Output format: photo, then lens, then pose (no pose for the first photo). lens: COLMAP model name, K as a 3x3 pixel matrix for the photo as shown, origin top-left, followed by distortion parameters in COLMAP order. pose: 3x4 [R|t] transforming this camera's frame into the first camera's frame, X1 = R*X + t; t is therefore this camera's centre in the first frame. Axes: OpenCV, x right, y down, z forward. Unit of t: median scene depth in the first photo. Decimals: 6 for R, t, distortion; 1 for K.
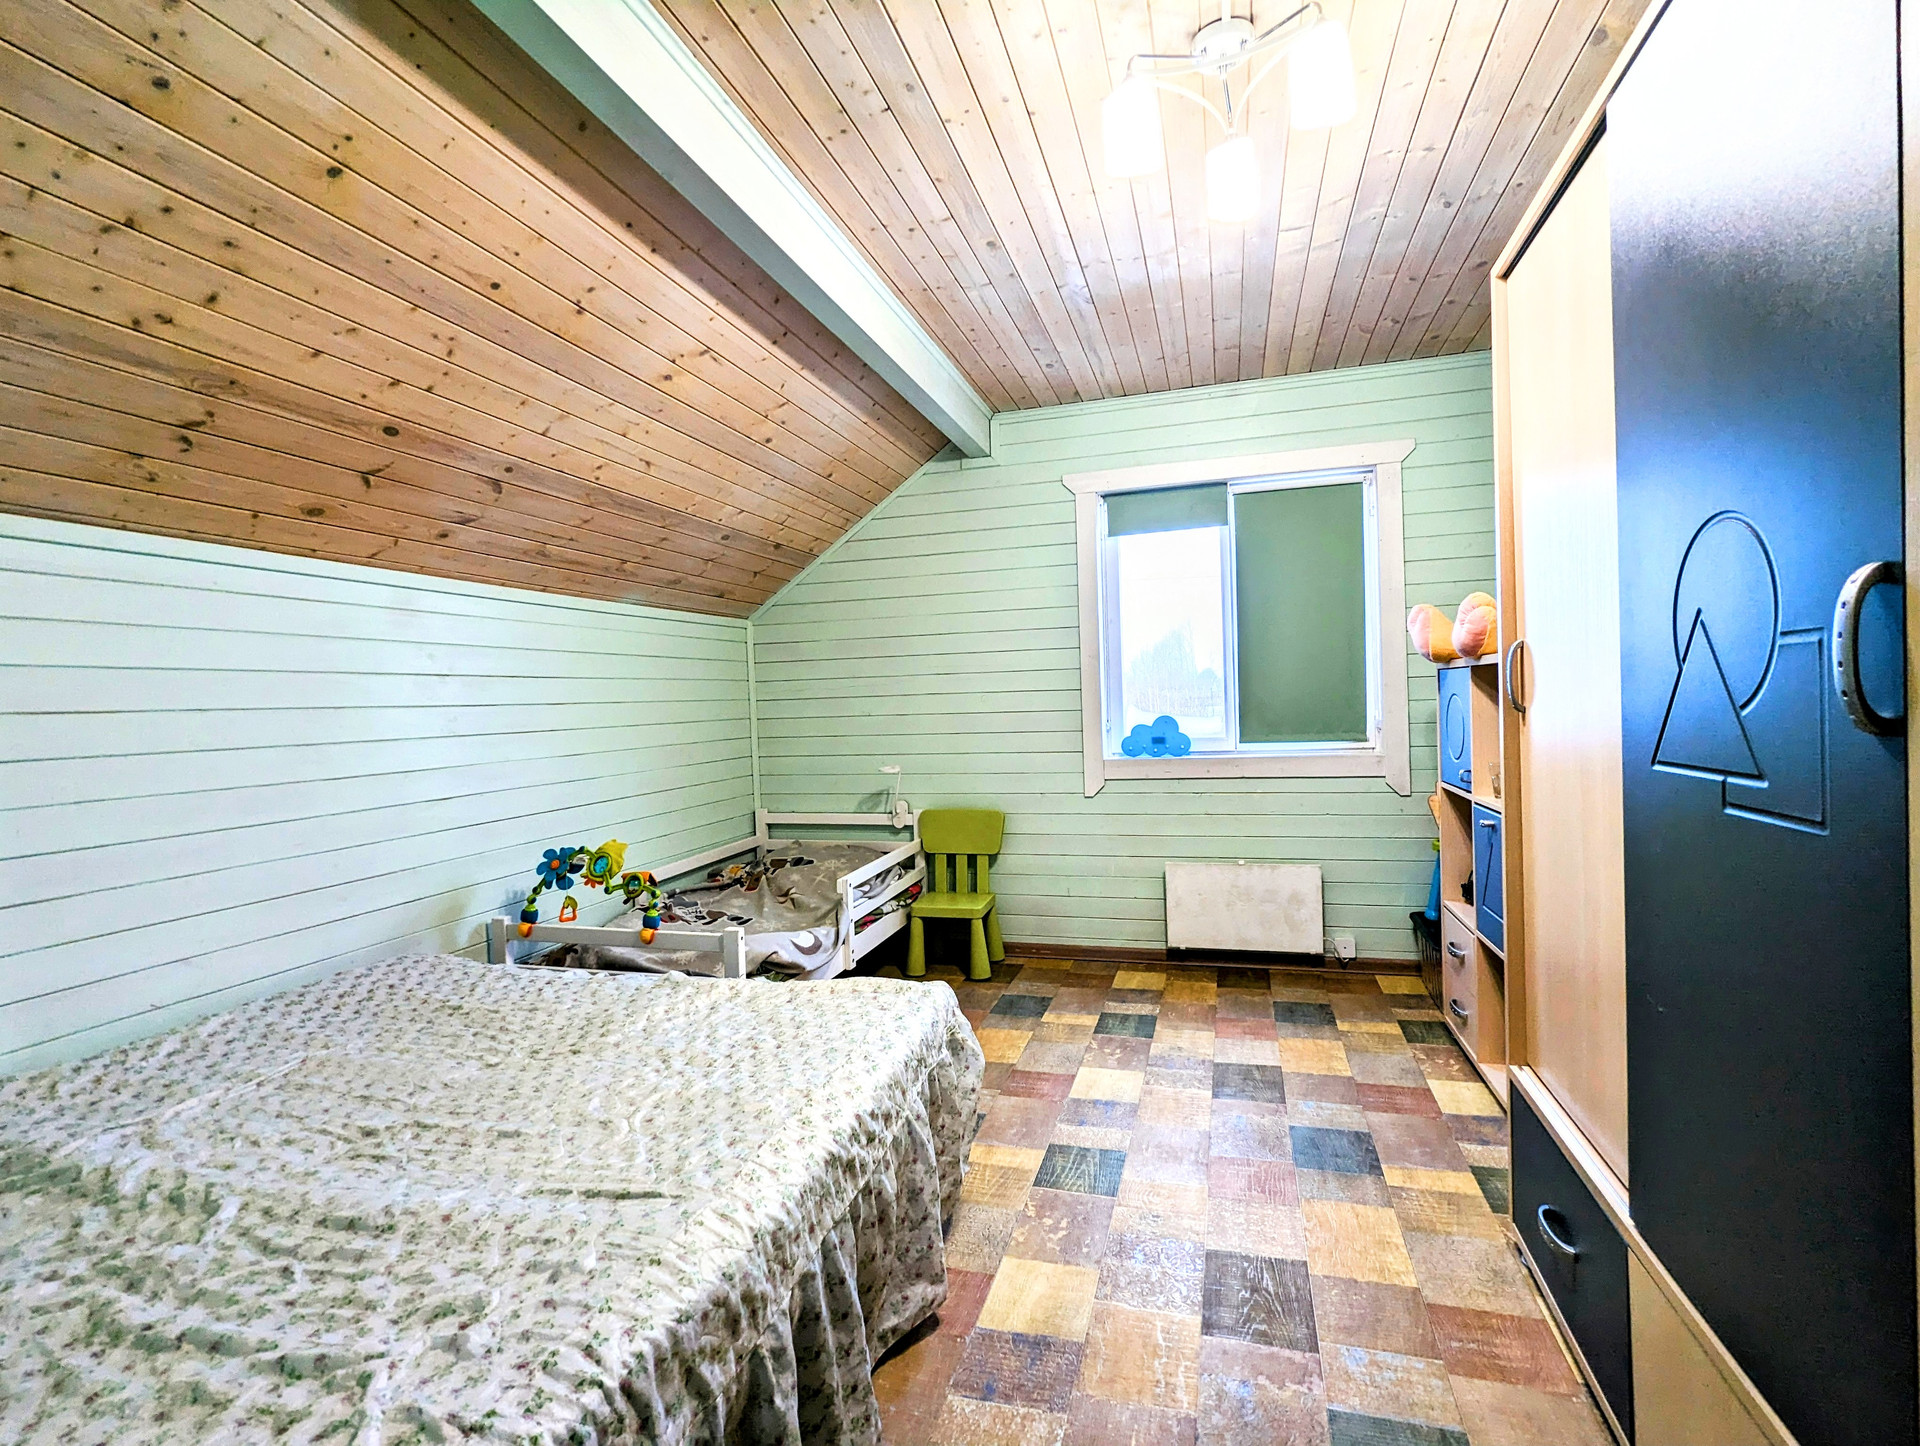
lens RADIAL K [[916.3, 0, 961.1], [0, 916.3, 723.3], [0, 0, 1]] dist [0.003592, 0.000295]
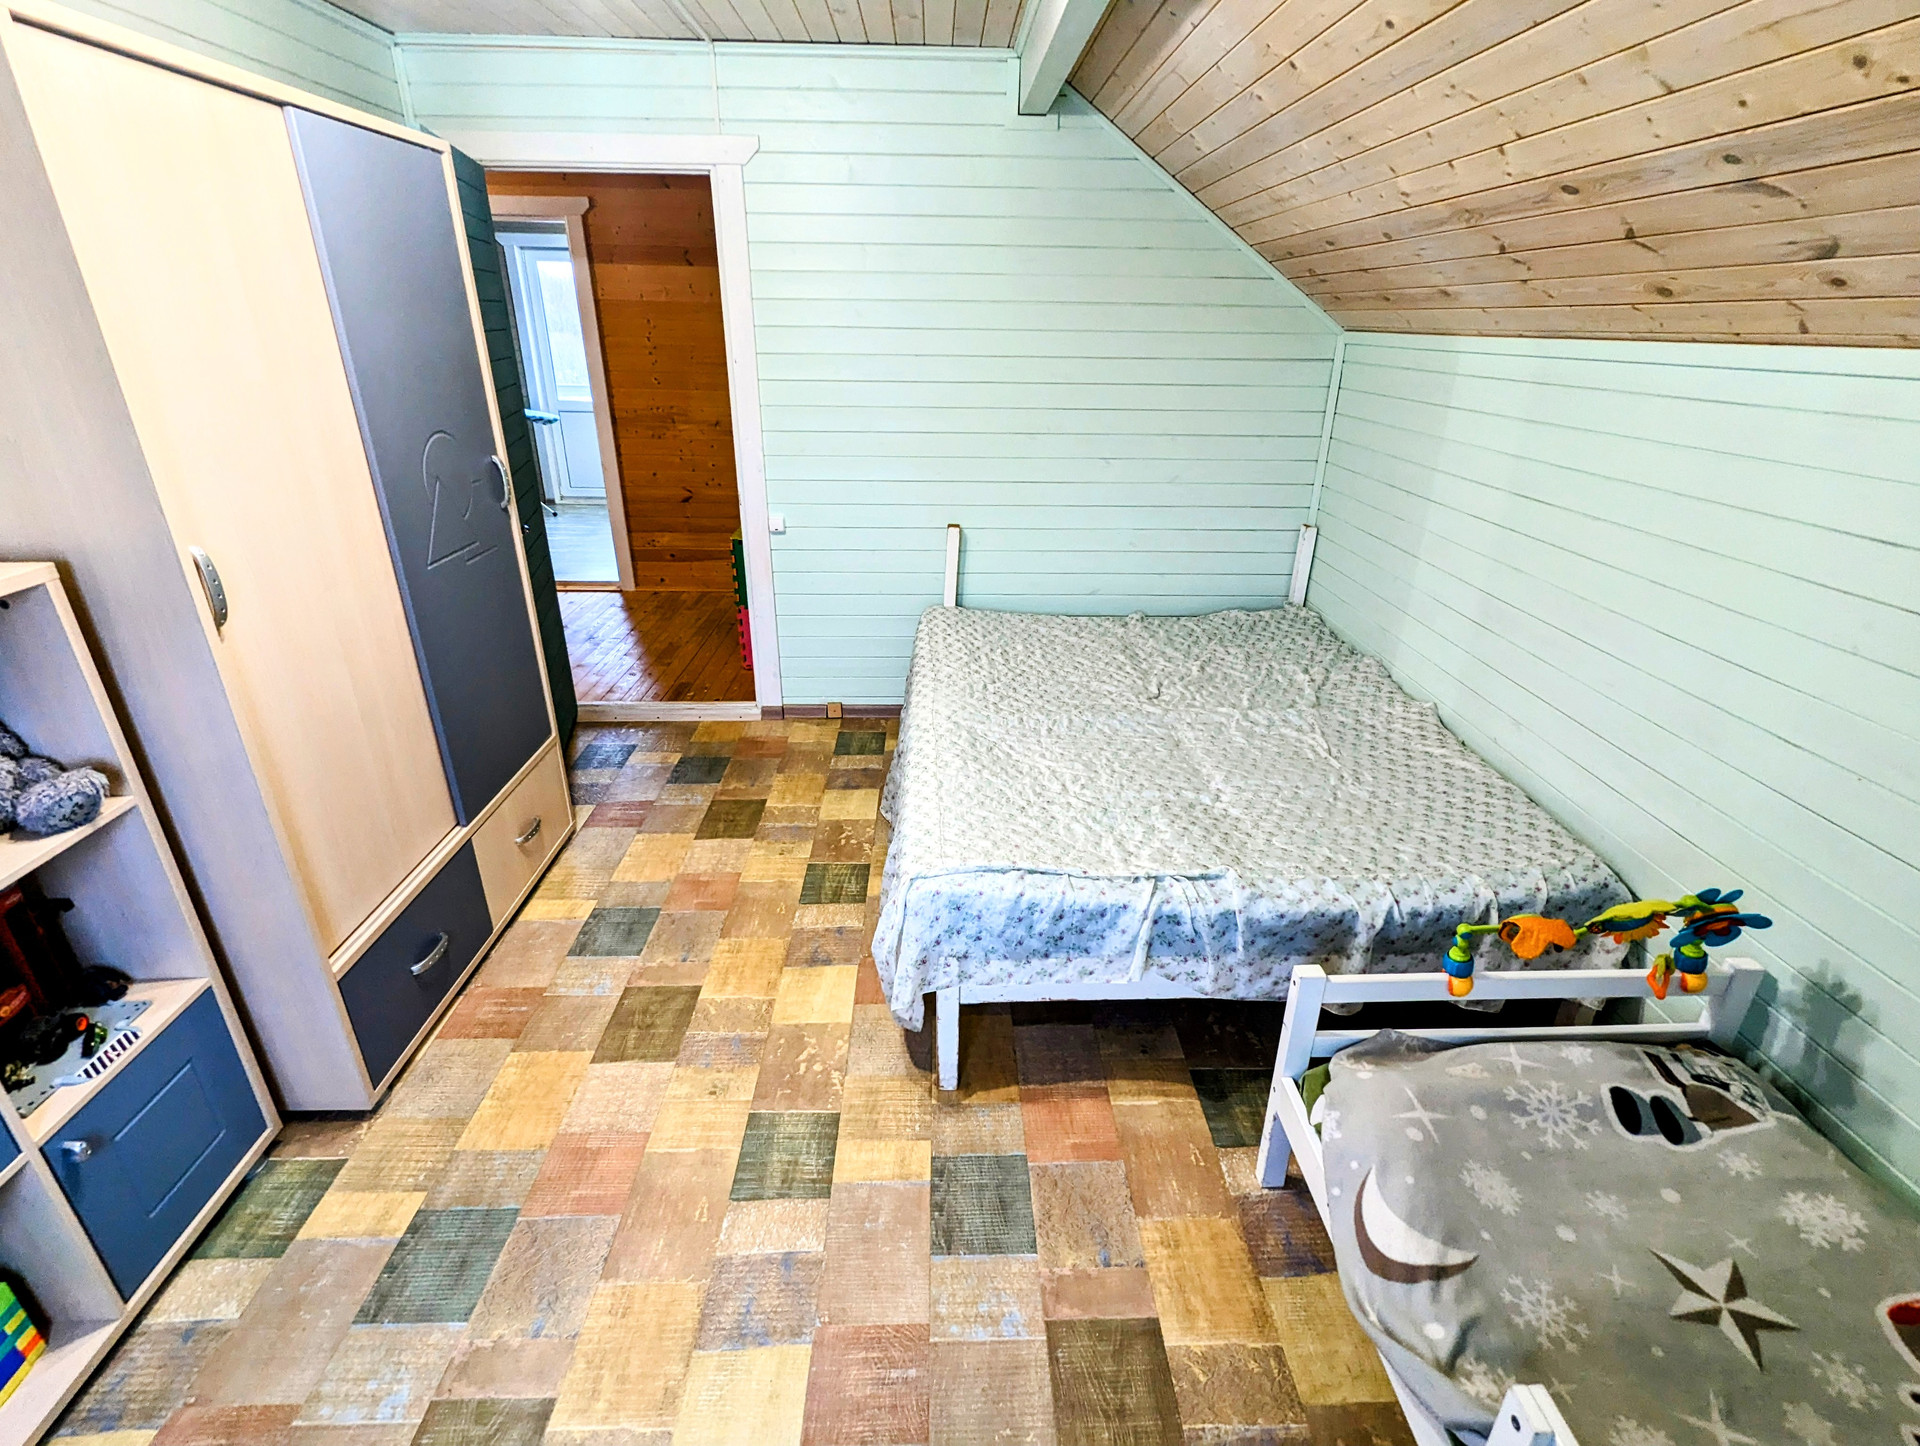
lens RADIAL K [[916.3, 0, 962.5], [0, 916.3, 720.6], [0, 0, 1]] dist [0.003592, 0.000295]
pose [[-0.950892, 0.147580, -0.272075, 0.165381], [0.015525, 0.900648, 0.434272, -0.271941], [0.309134, 0.408722, -0.858710, 1.799035]]
